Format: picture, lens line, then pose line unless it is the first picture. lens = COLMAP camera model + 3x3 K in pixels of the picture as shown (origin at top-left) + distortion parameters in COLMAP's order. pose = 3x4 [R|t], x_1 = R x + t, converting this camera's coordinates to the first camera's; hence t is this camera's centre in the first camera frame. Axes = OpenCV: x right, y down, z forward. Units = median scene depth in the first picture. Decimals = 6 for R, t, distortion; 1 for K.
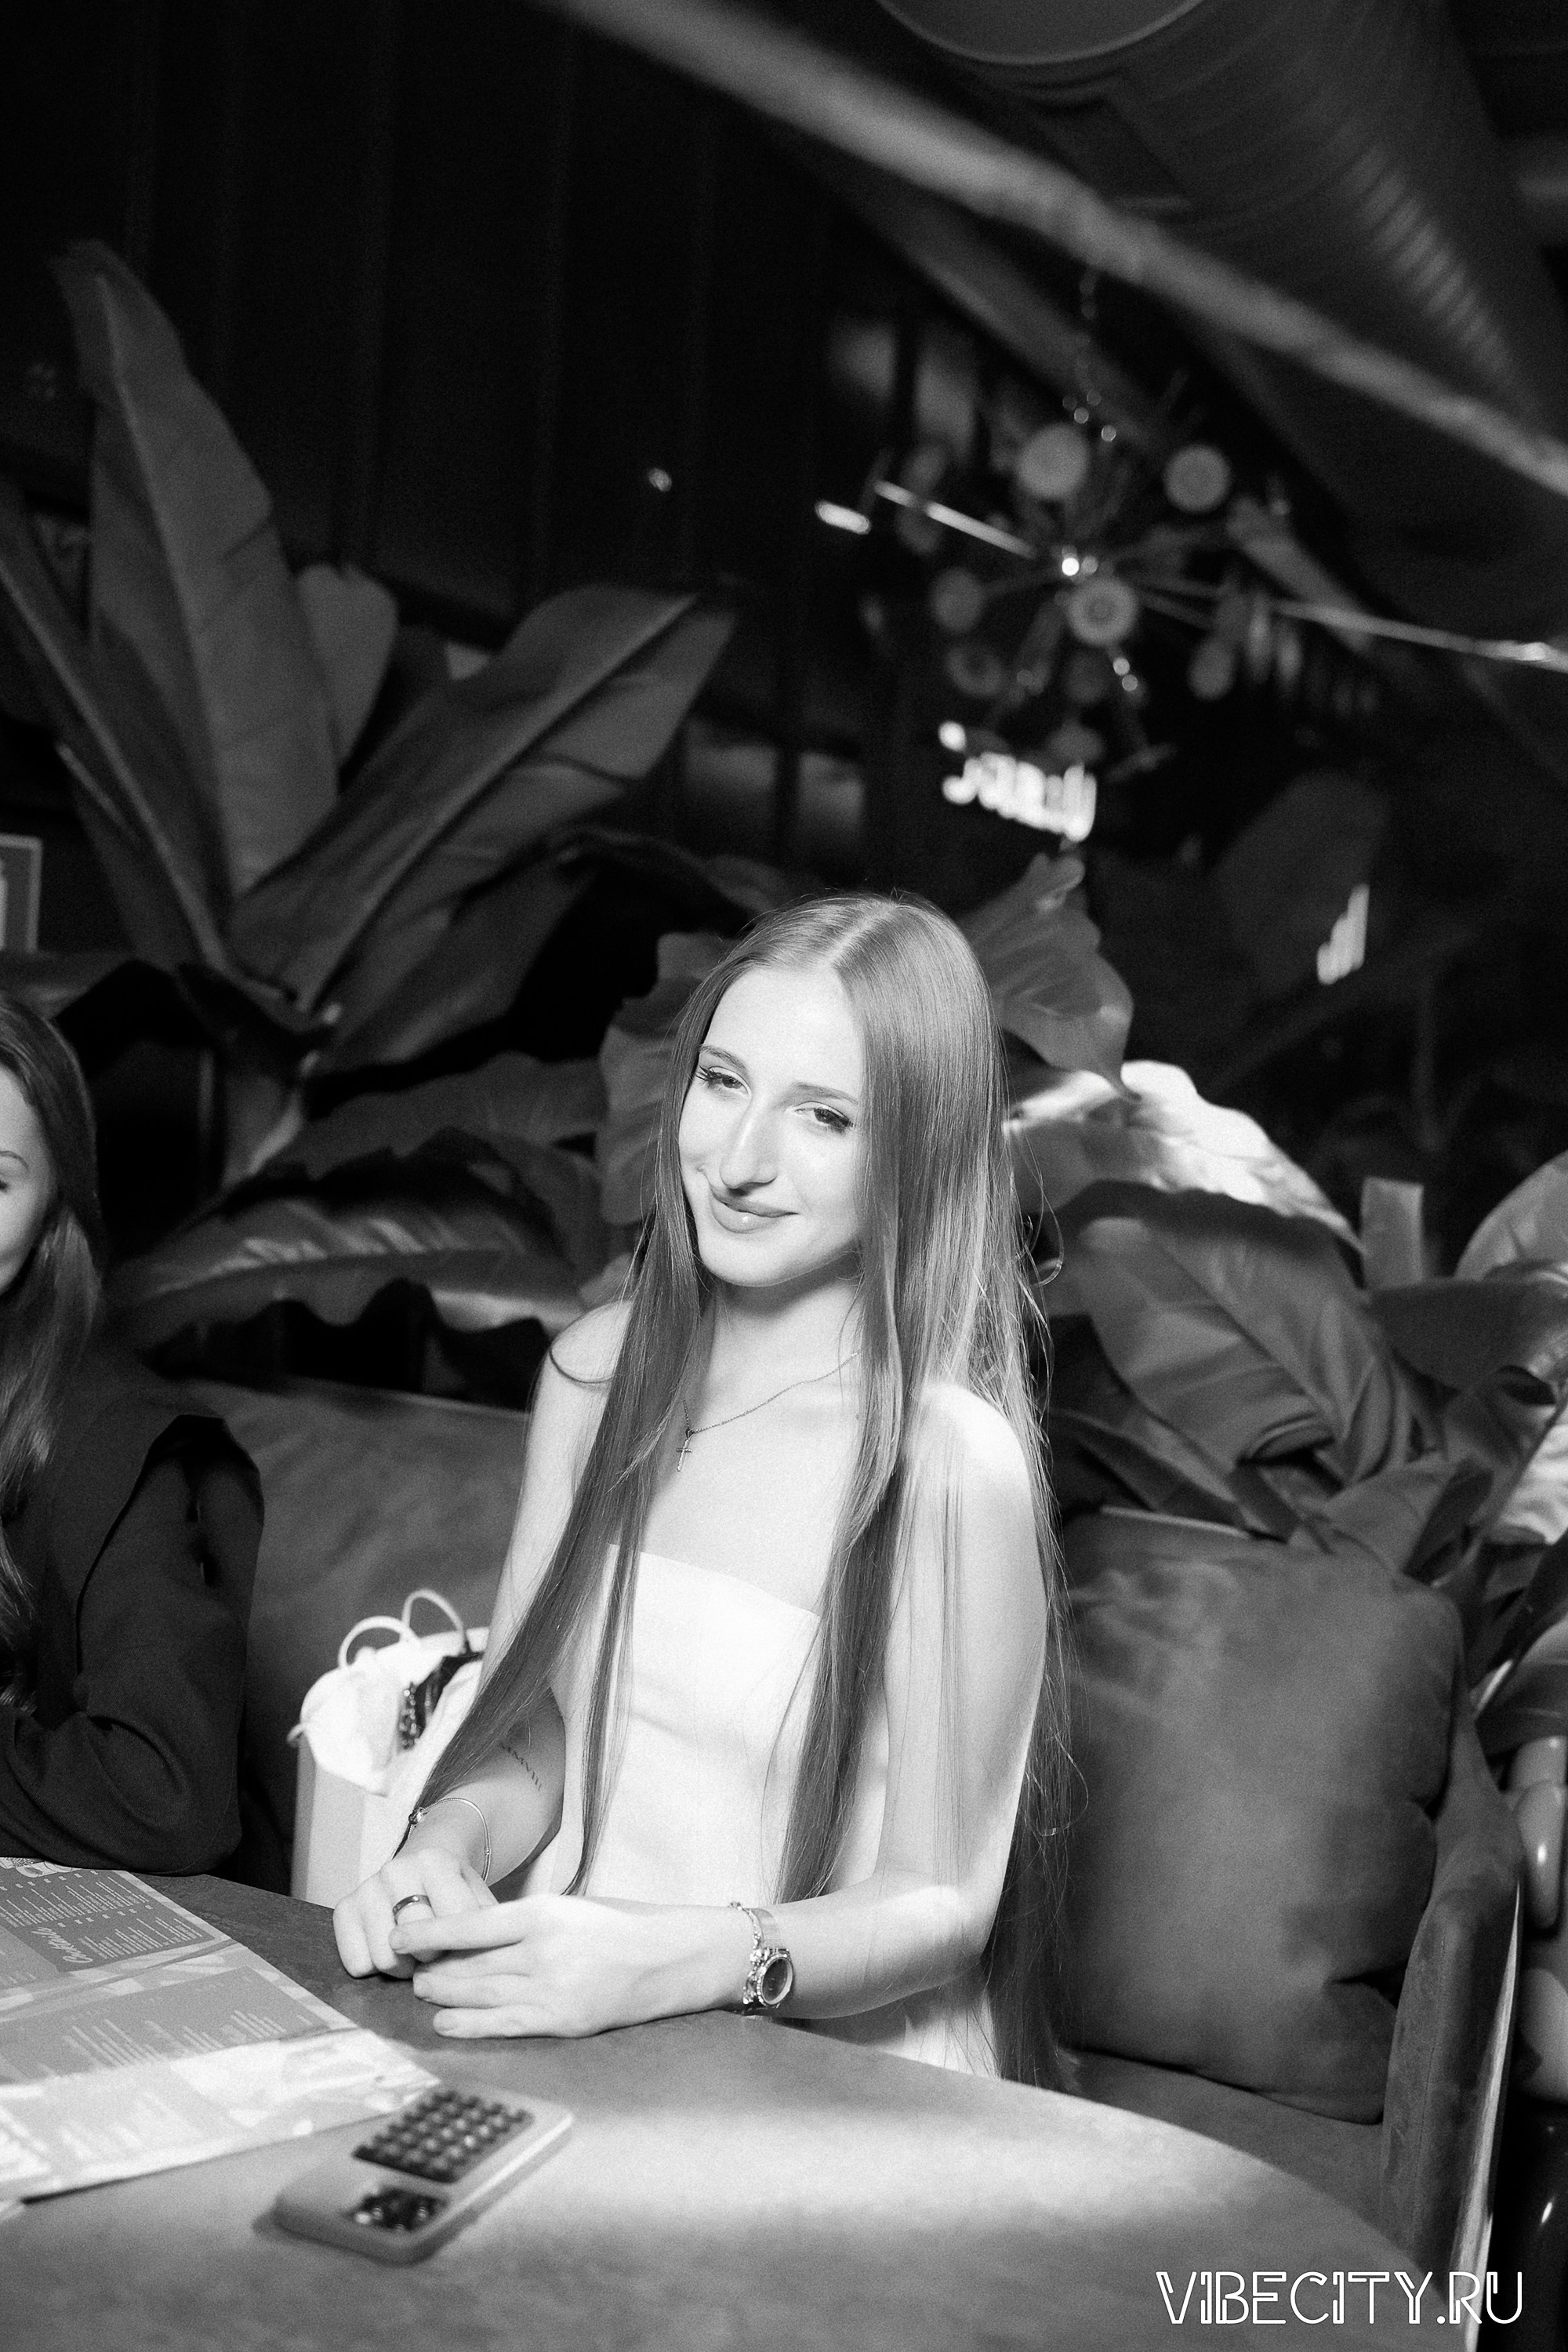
lens RADIAL K [[2347.5, 0, 784.0], [0, 2347.5, 1176.0], [0, 0, 1]] dist [0.072490, -0.363723]
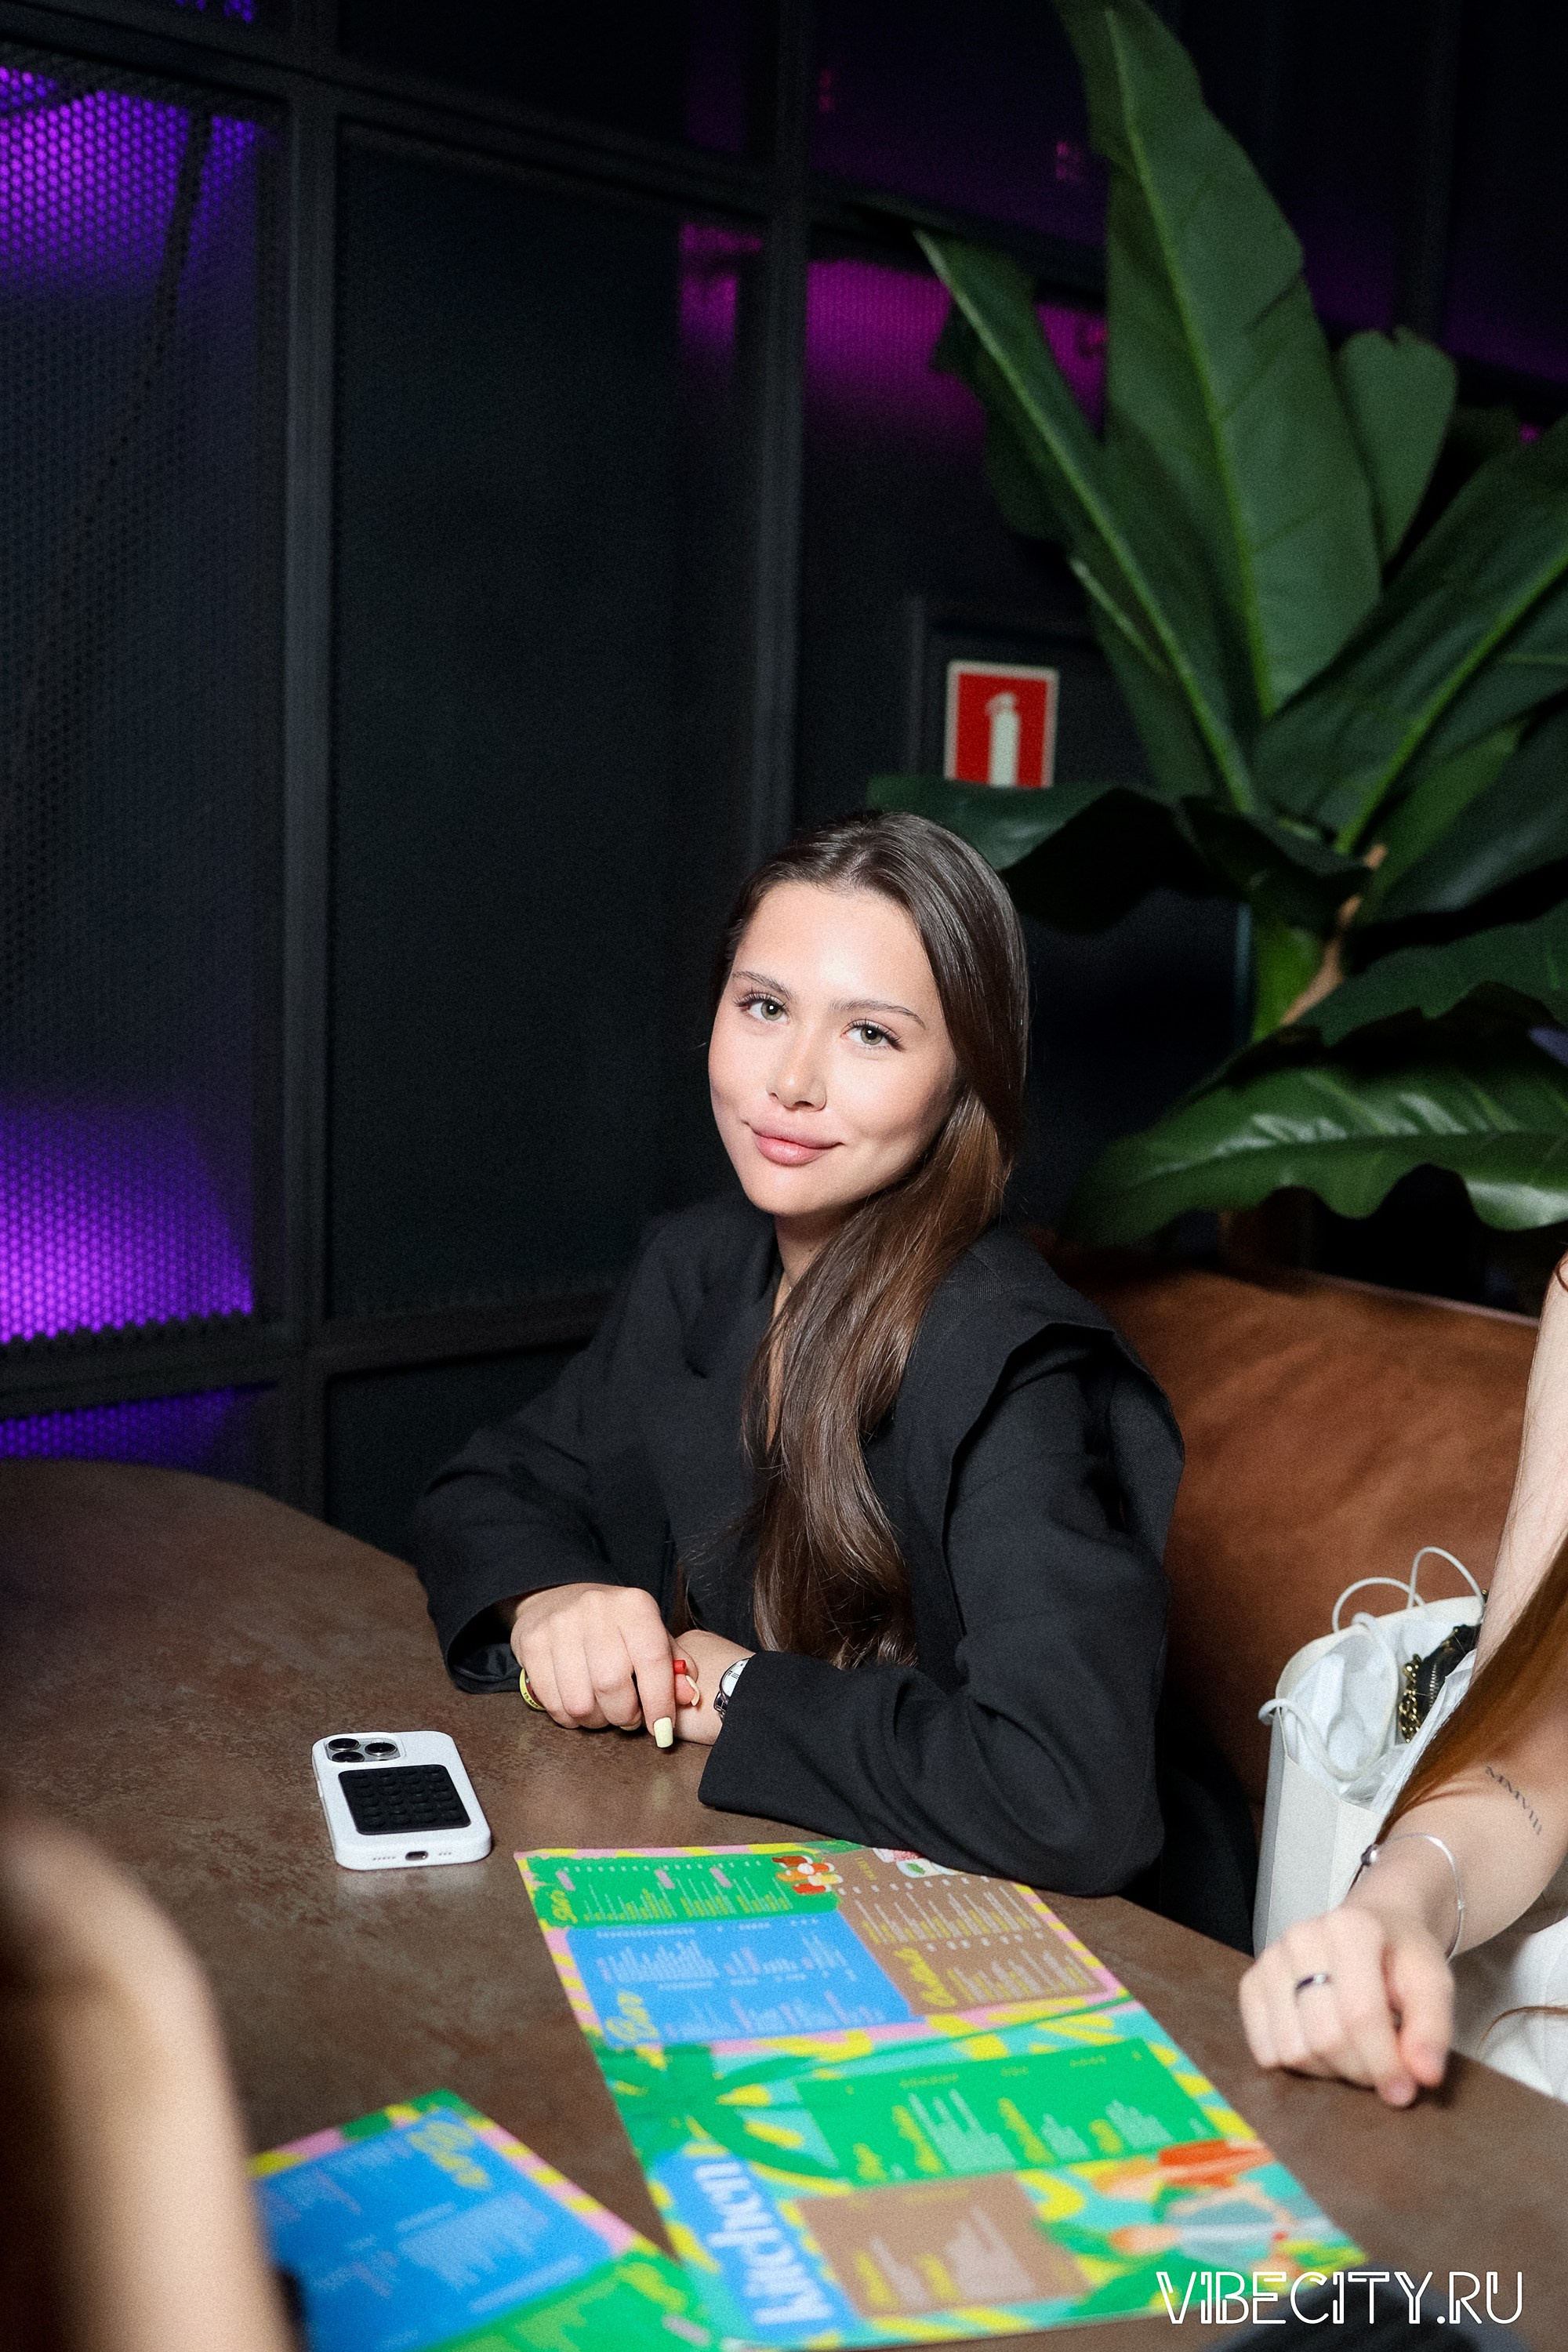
lens RADIAL K [[2464.1, 0, 913.7], [0, 2464.1, 1186.6], [0, 0, 1]] dist [-0.030923, 0.022835]
pose [[0.921528, 0.026695, -0.387393, 0.006955], [-0.004817, 0.998343, 0.057335, 0.001995], [0.388282, -0.050970, 0.920130, 0.117910]]
